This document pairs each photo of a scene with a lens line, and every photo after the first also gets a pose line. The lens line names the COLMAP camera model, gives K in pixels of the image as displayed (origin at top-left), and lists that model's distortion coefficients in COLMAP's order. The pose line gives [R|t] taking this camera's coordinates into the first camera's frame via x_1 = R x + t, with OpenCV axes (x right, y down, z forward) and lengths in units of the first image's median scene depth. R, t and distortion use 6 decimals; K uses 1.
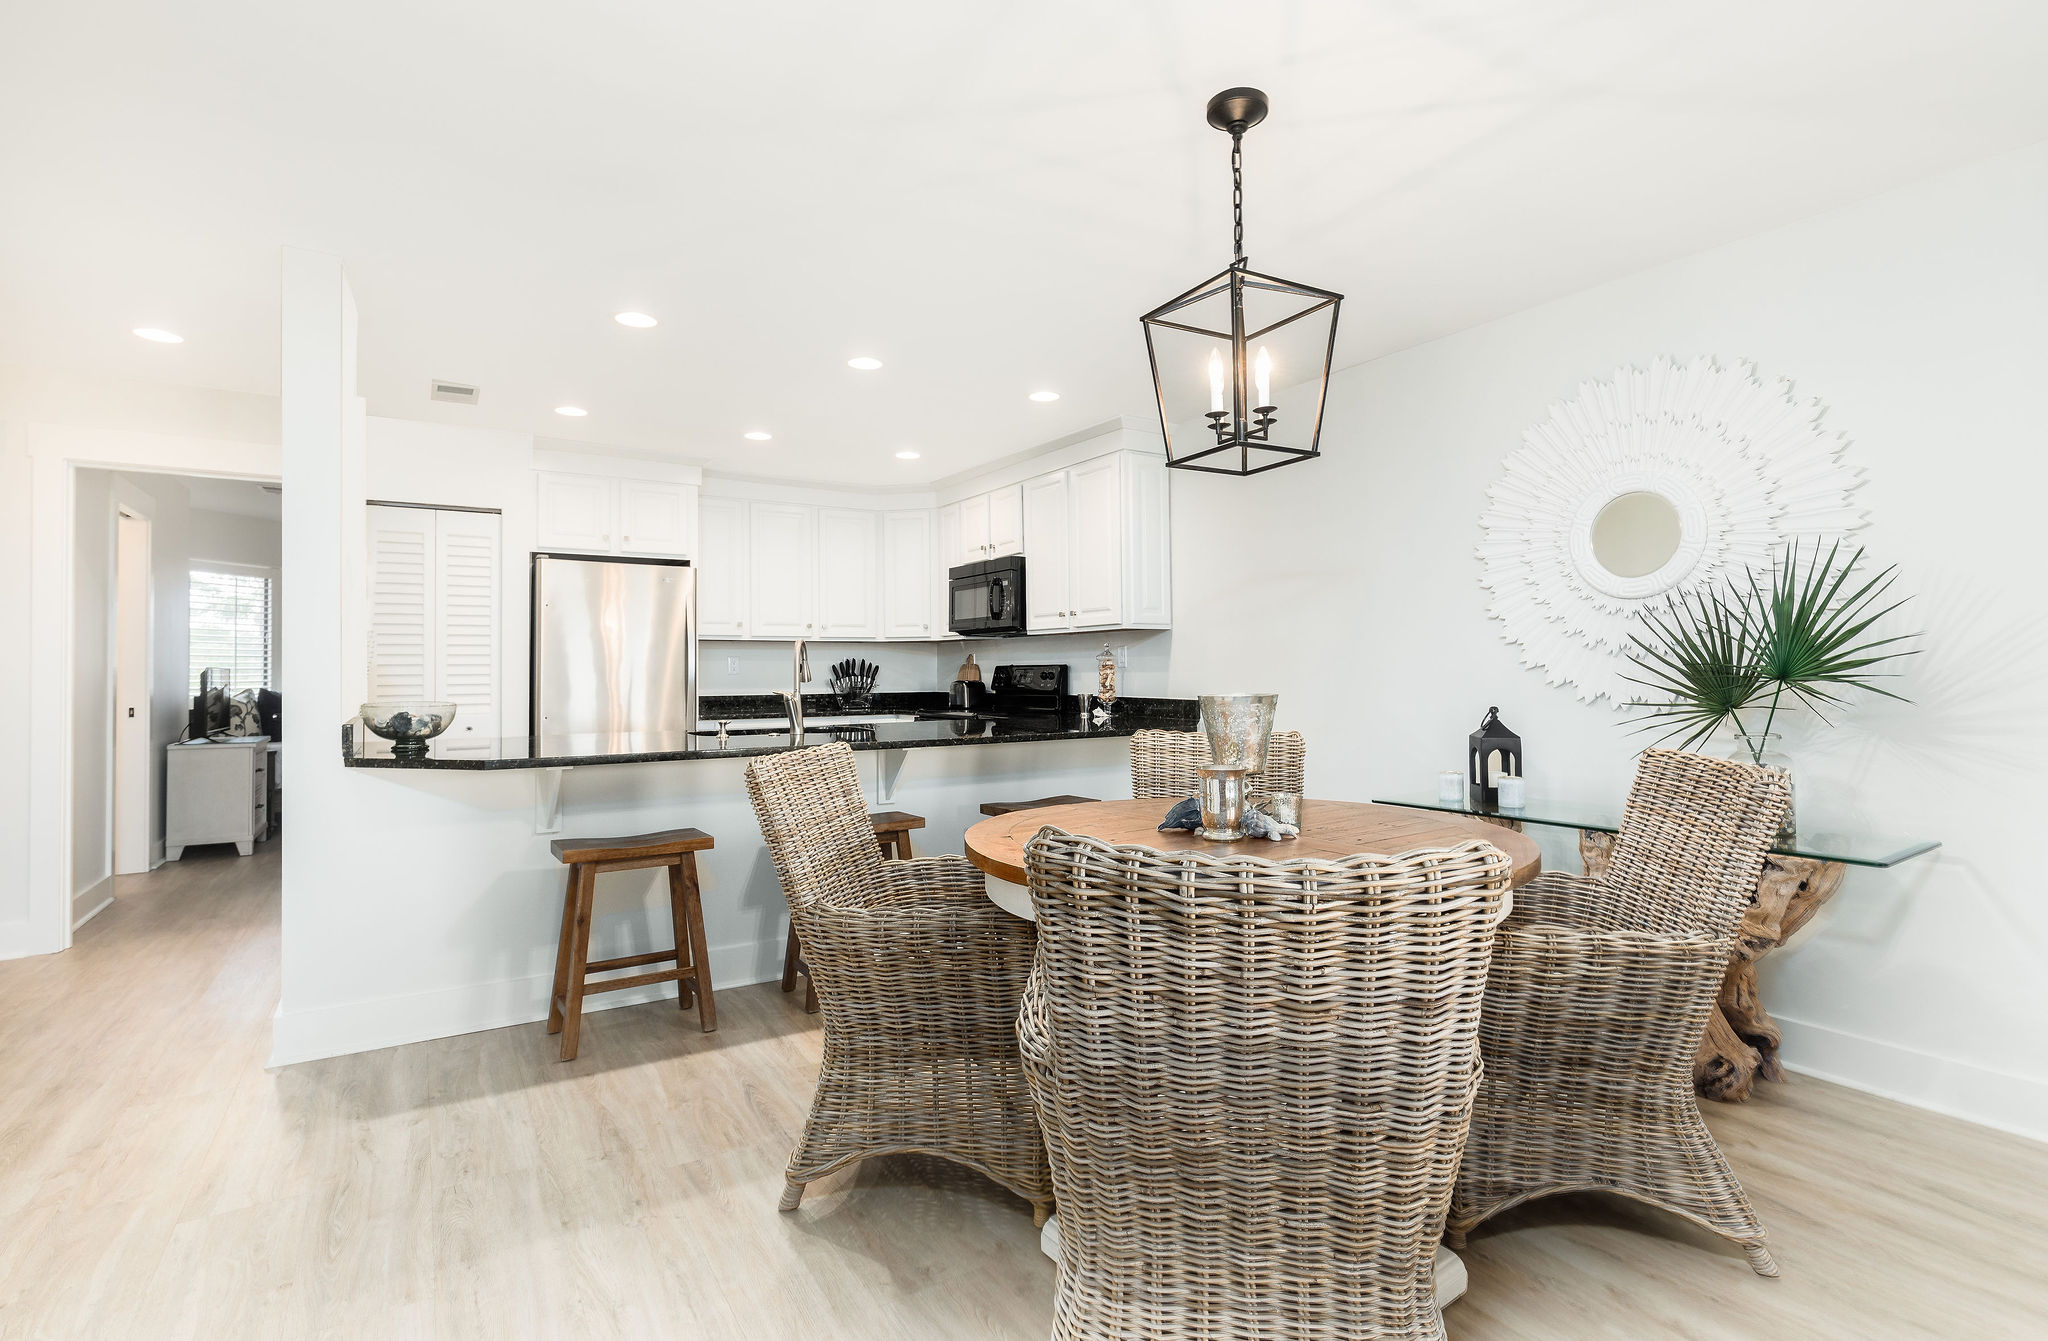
lens RADIAL K [[971.7, 0, 995.7], [0, 971.7, 643.9], [0, 0, 1]] dist [0.003022, -0.000014]
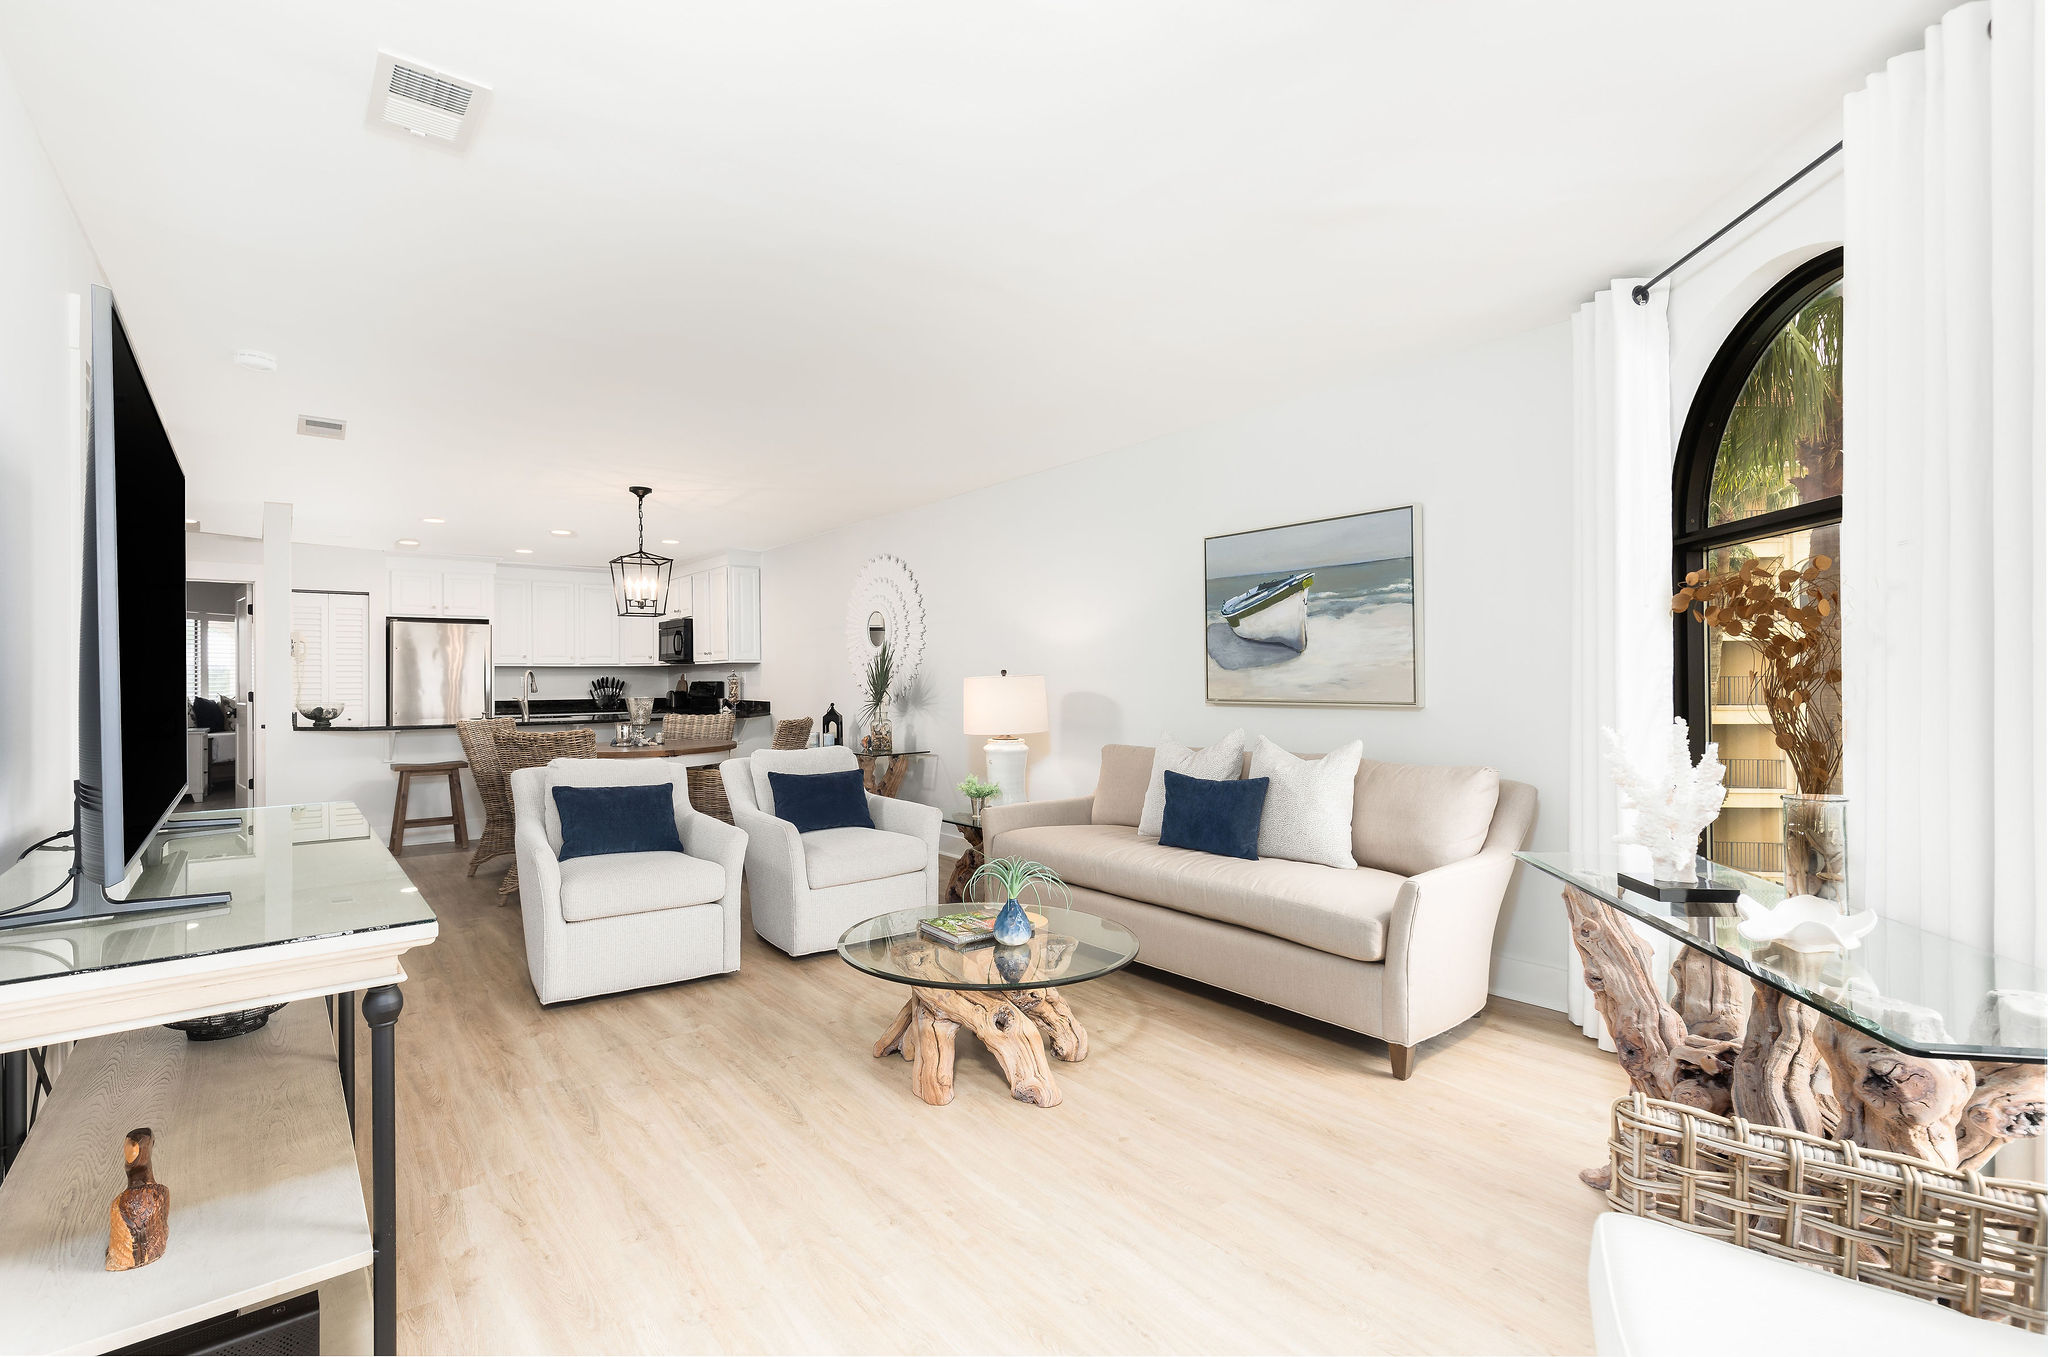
lens RADIAL K [[927.0, 0, 976.2], [0, 927.0, 664.9], [0, 0, 1]] dist [0.000893, 0.000109]
pose [[0.994739, 0.000644, 0.102439, 0.357404], [-0.001910, 0.999923, 0.012264, -0.029202], [-0.102423, -0.012395, 0.994664, -0.675805]]
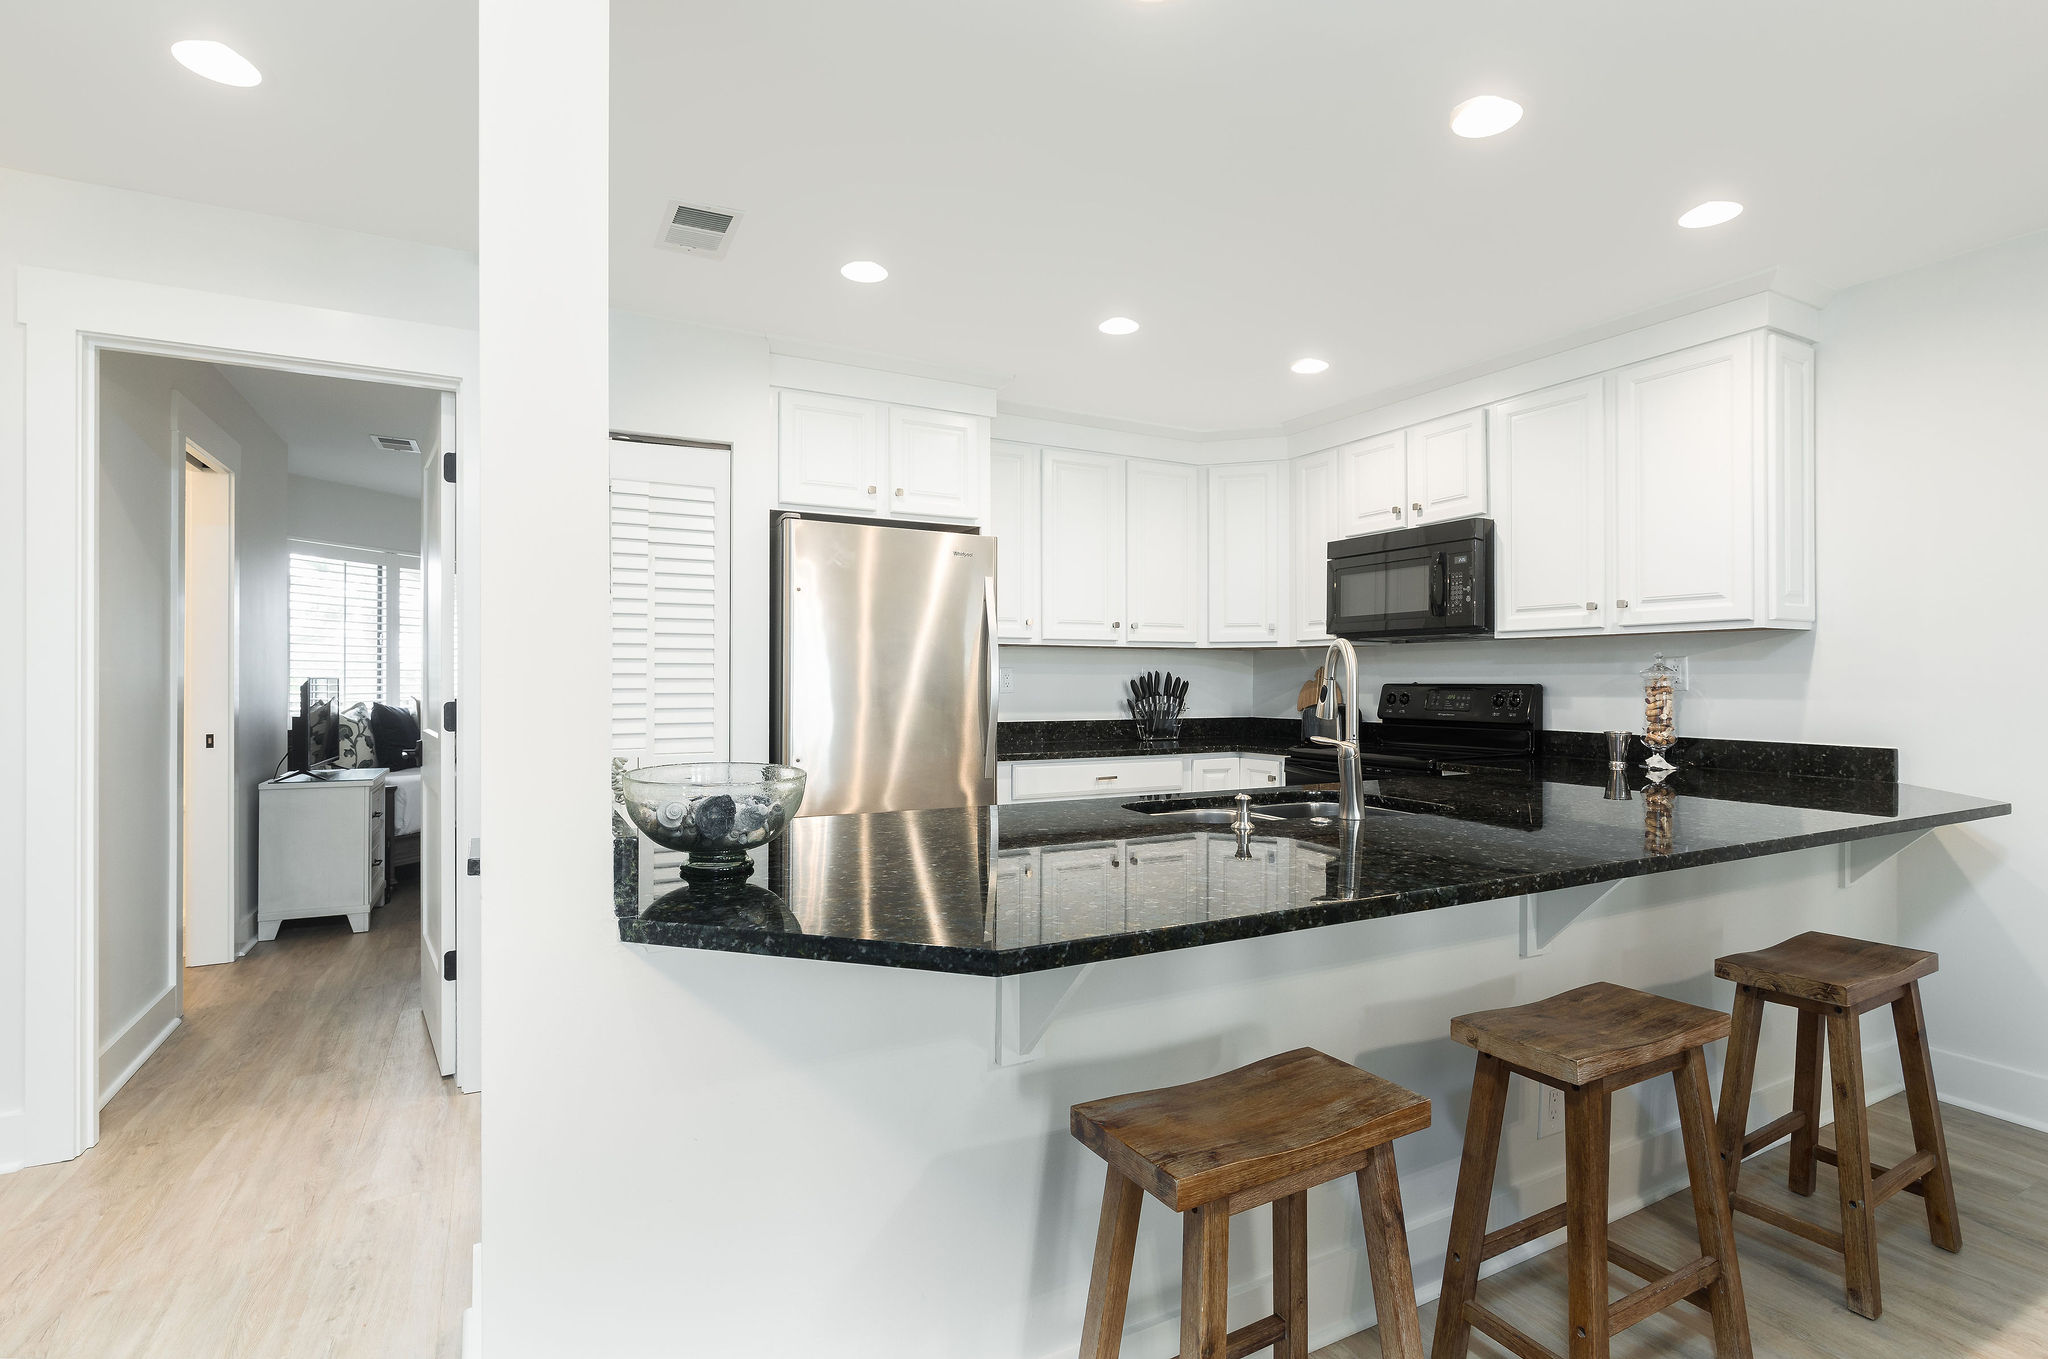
lens RADIAL K [[998.1, 0, 1015.1], [0, 998.1, 665.6], [0, 0, 1]] dist [0.002918, 0.000321]
pose [[0.997691, 0.006894, -0.067569, -0.243289], [-0.005930, 0.999878, 0.014458, 0.000991], [0.067661, -0.014024, 0.997610, 0.302572]]
